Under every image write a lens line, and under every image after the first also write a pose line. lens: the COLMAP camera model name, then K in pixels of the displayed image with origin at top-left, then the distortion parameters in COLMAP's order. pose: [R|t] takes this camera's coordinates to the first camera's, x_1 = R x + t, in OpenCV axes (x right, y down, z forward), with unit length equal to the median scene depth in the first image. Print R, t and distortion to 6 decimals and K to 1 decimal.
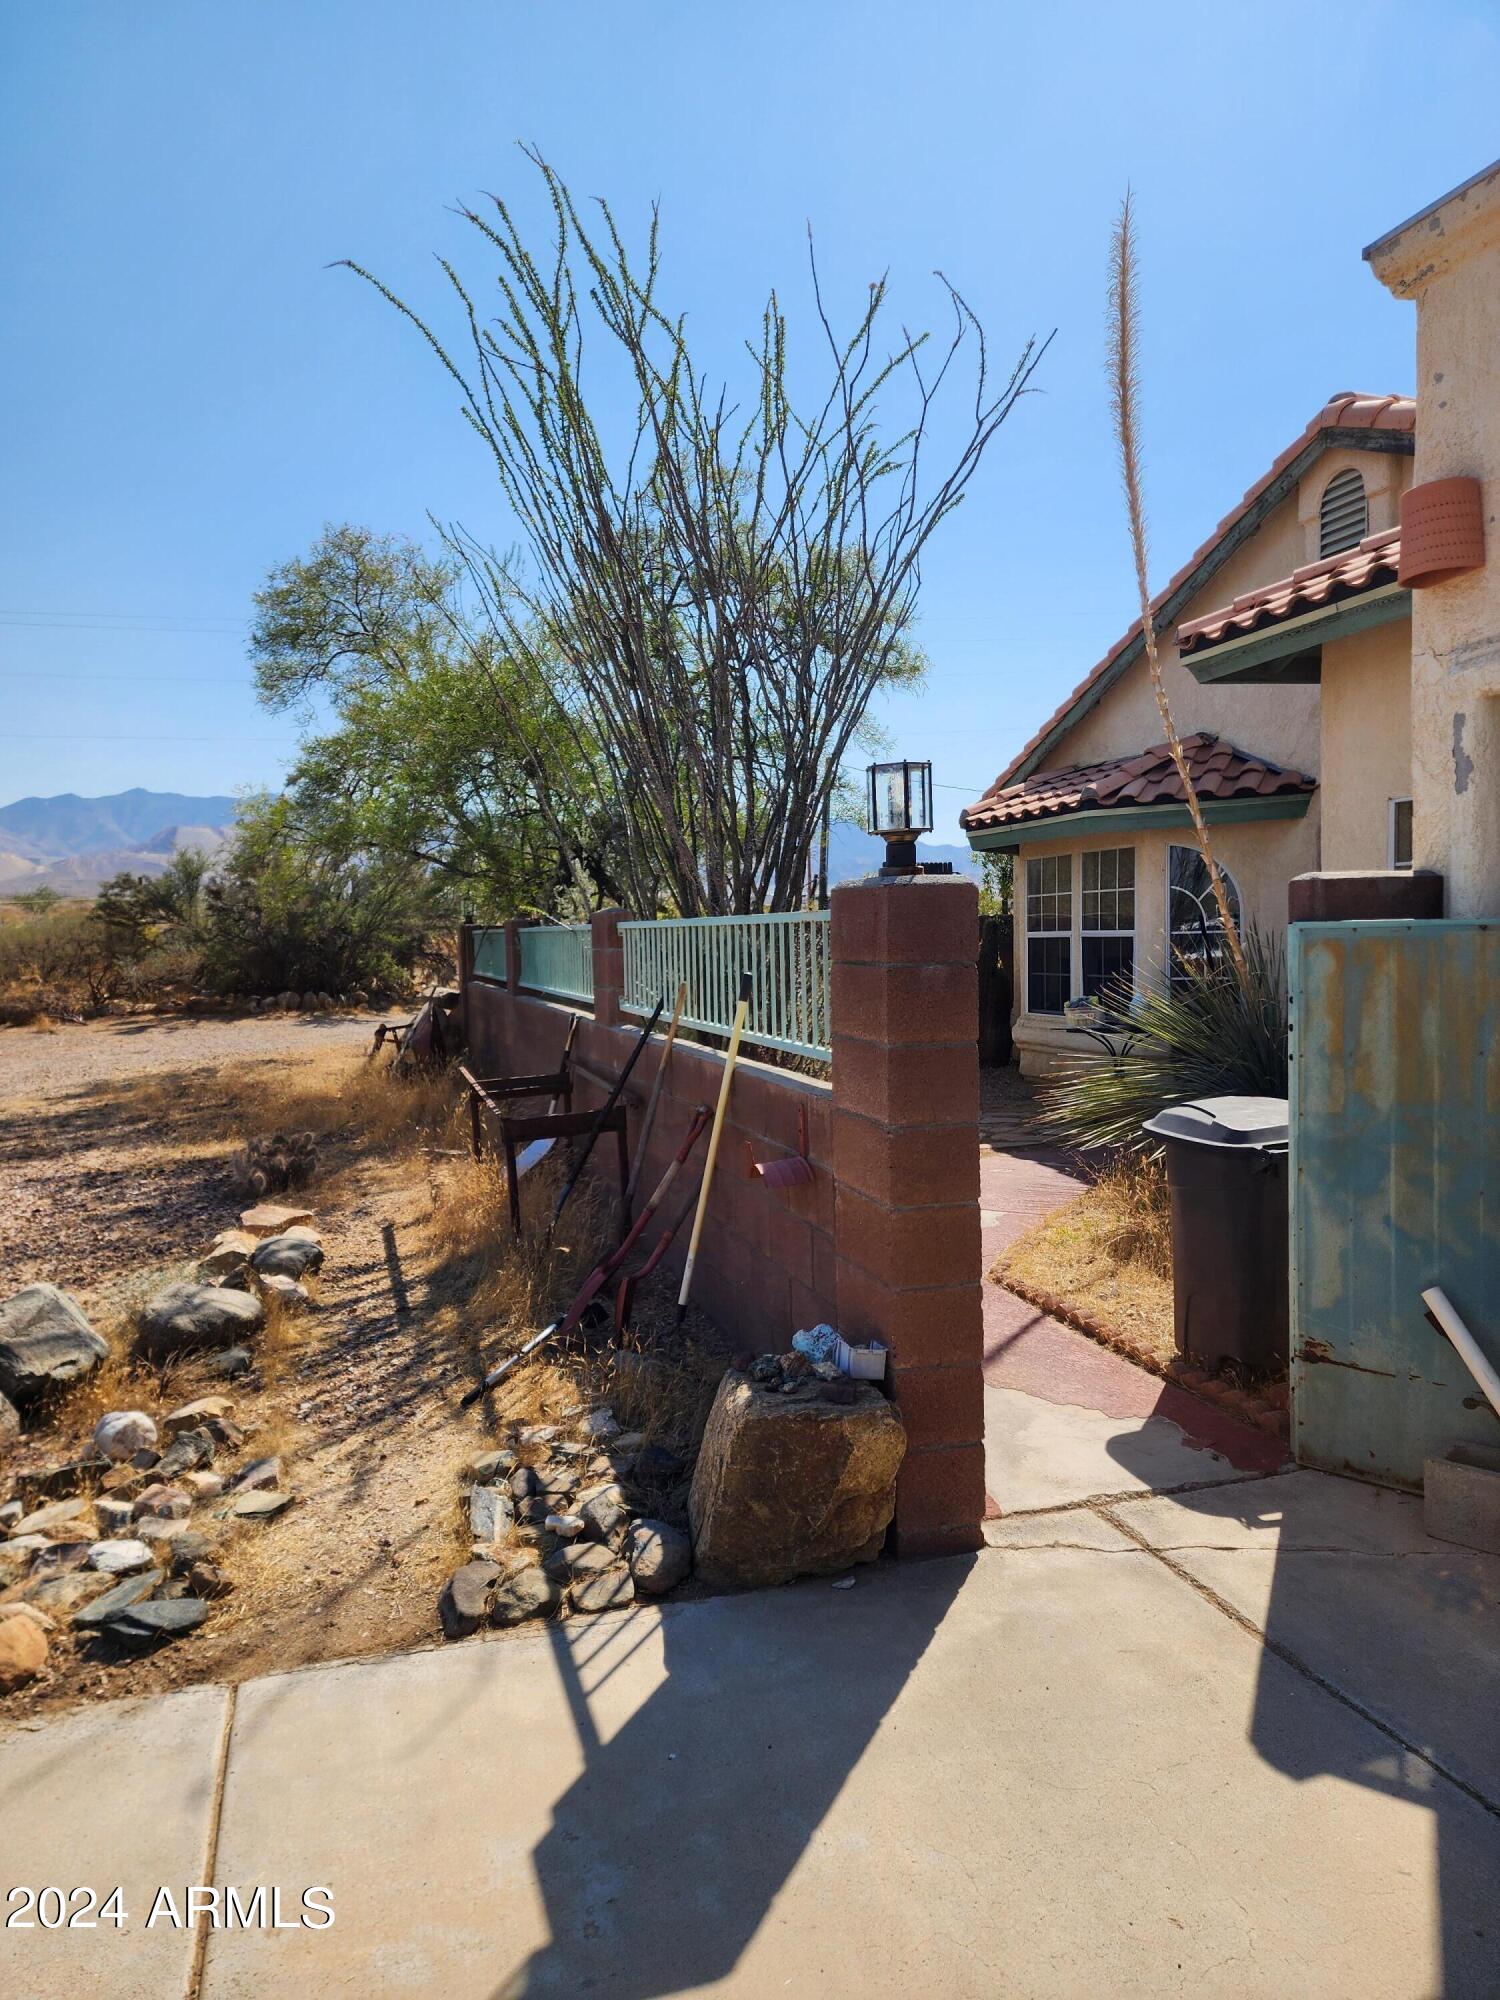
lens RADIAL K [[1347.4, 0, 750.0], [0, 1347.4, 1000.0], [0, 0, 1]] dist [0.002120, 0.000442]
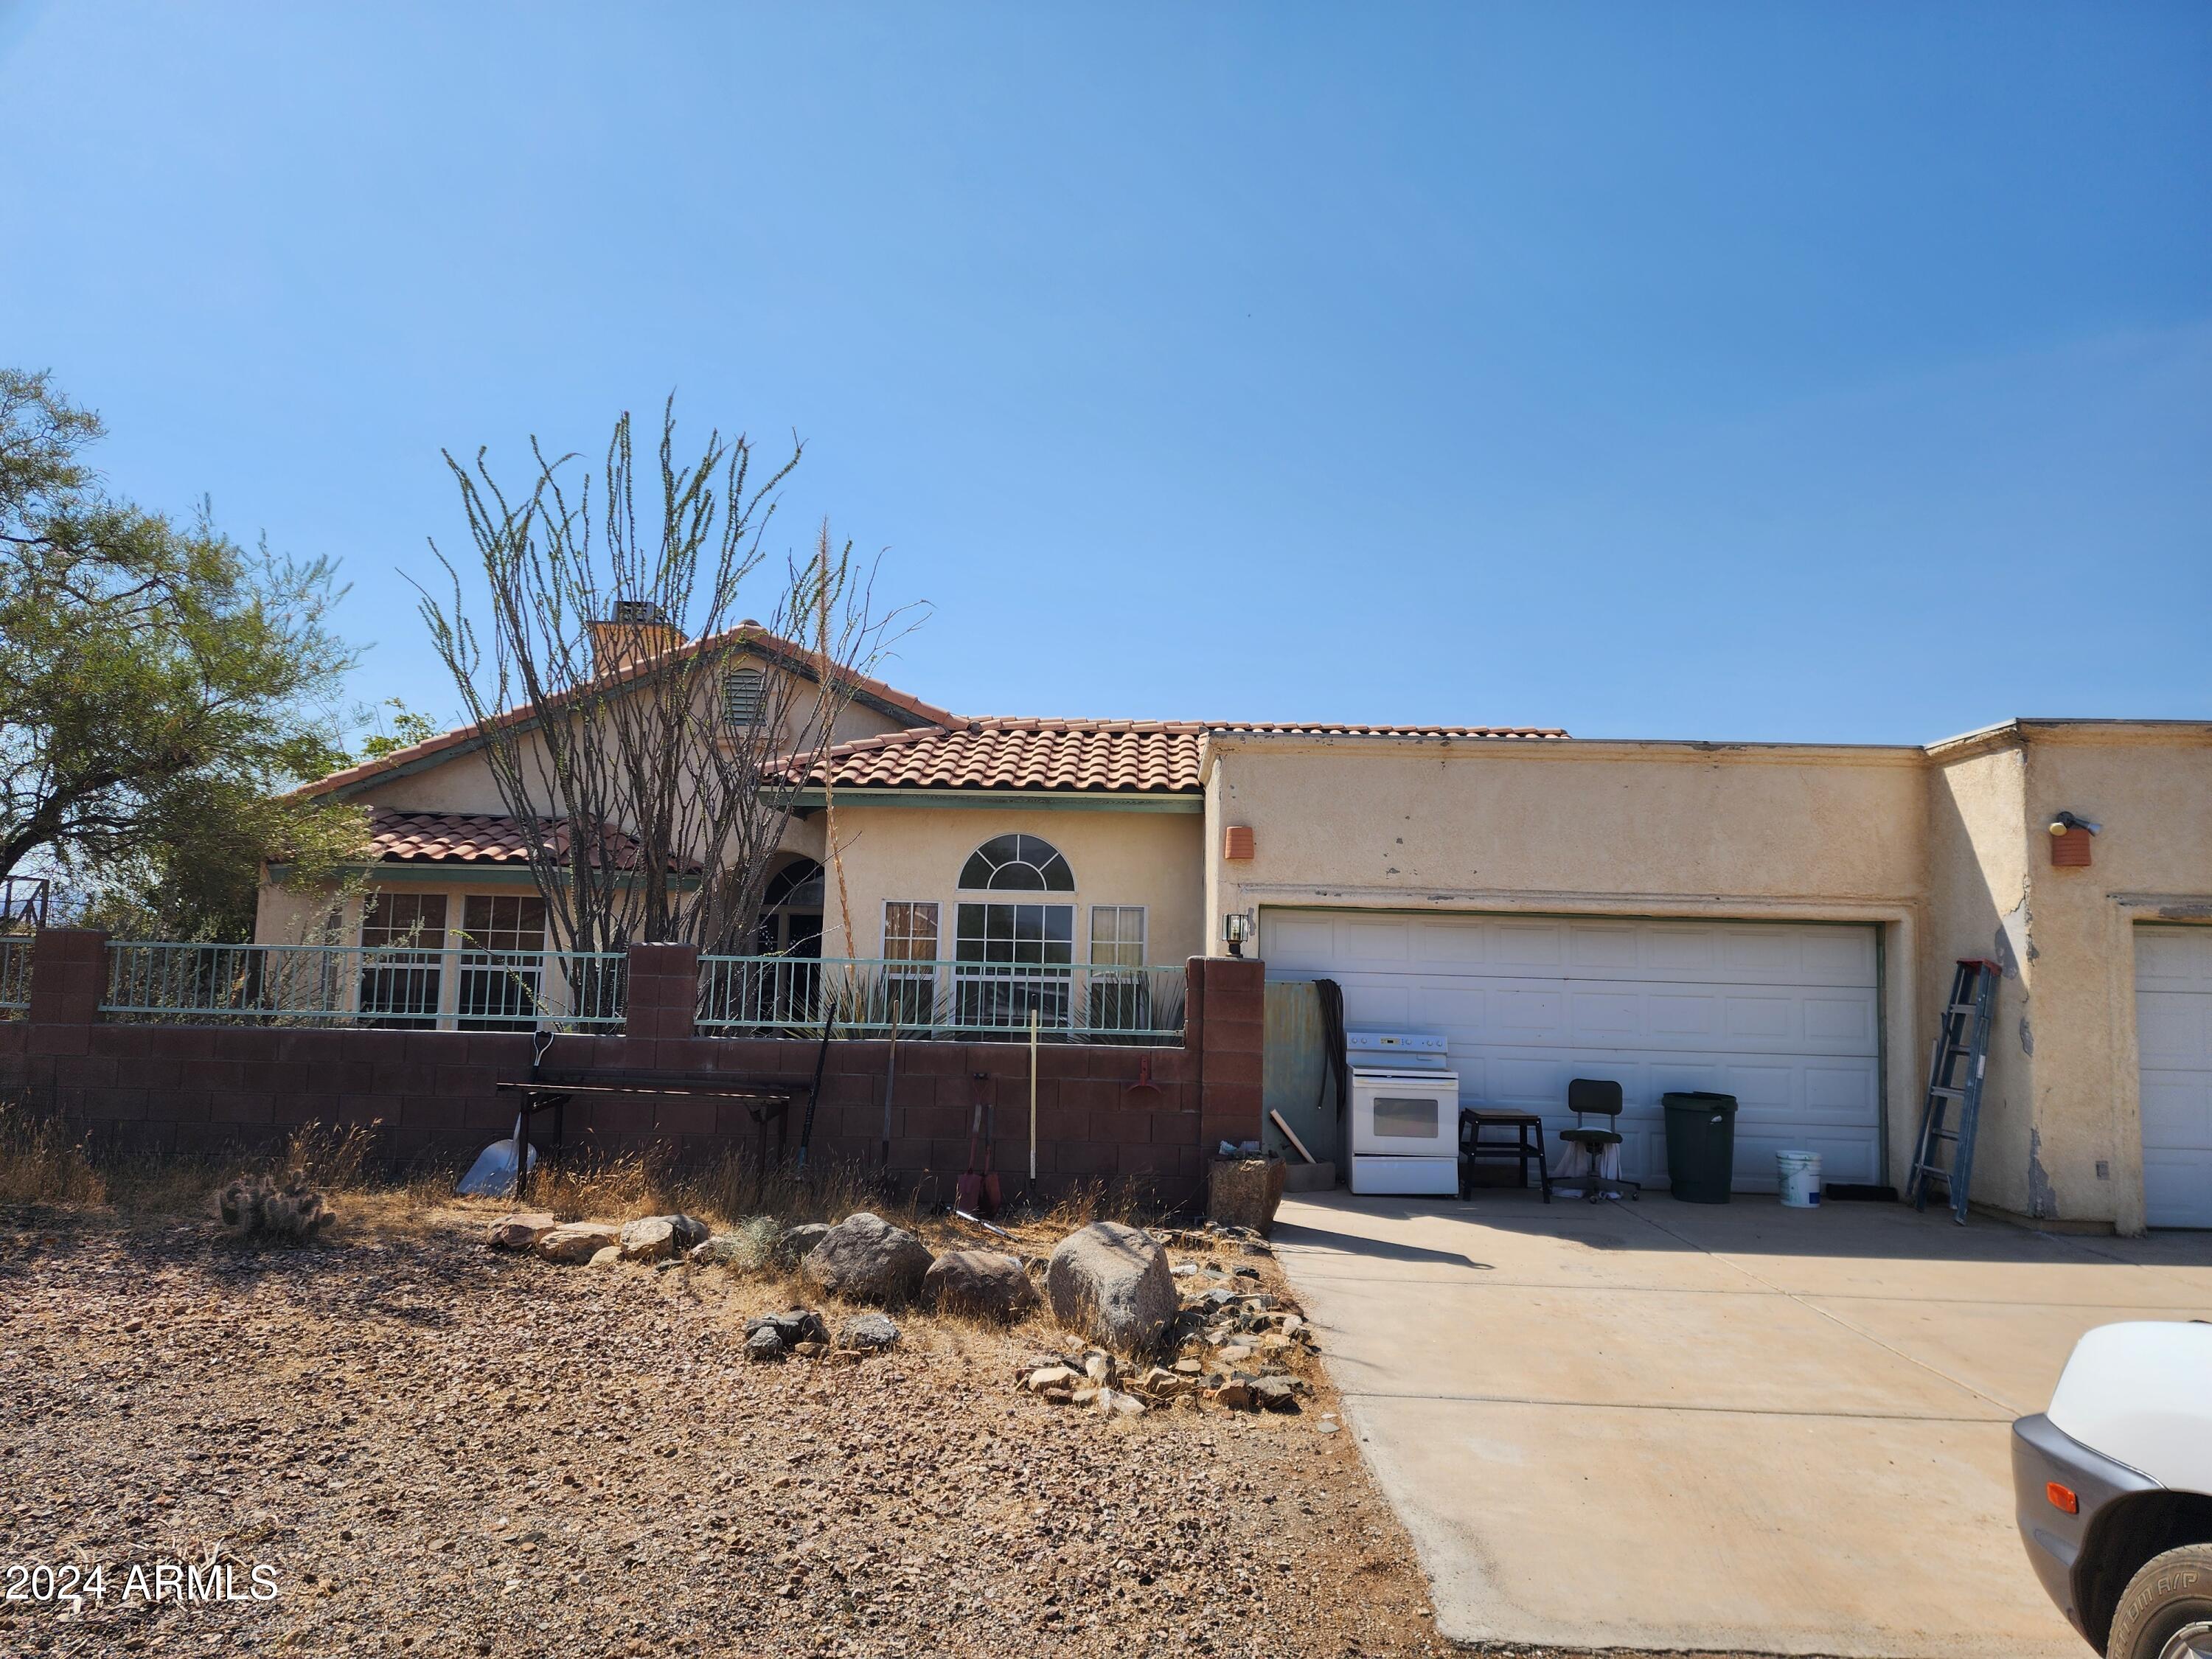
lens RADIAL K [[1490.2, 0, 1106.0], [0, 1490.2, 829.5], [0, 0, 1]] dist [0.002120, 0.000442]
pose [[0.313853, 0.113093, 0.942712, -1.984764], [0.020206, 0.991861, -0.125716, 0.009415], [-0.949257, 0.058504, 0.309013, 0.236036]]
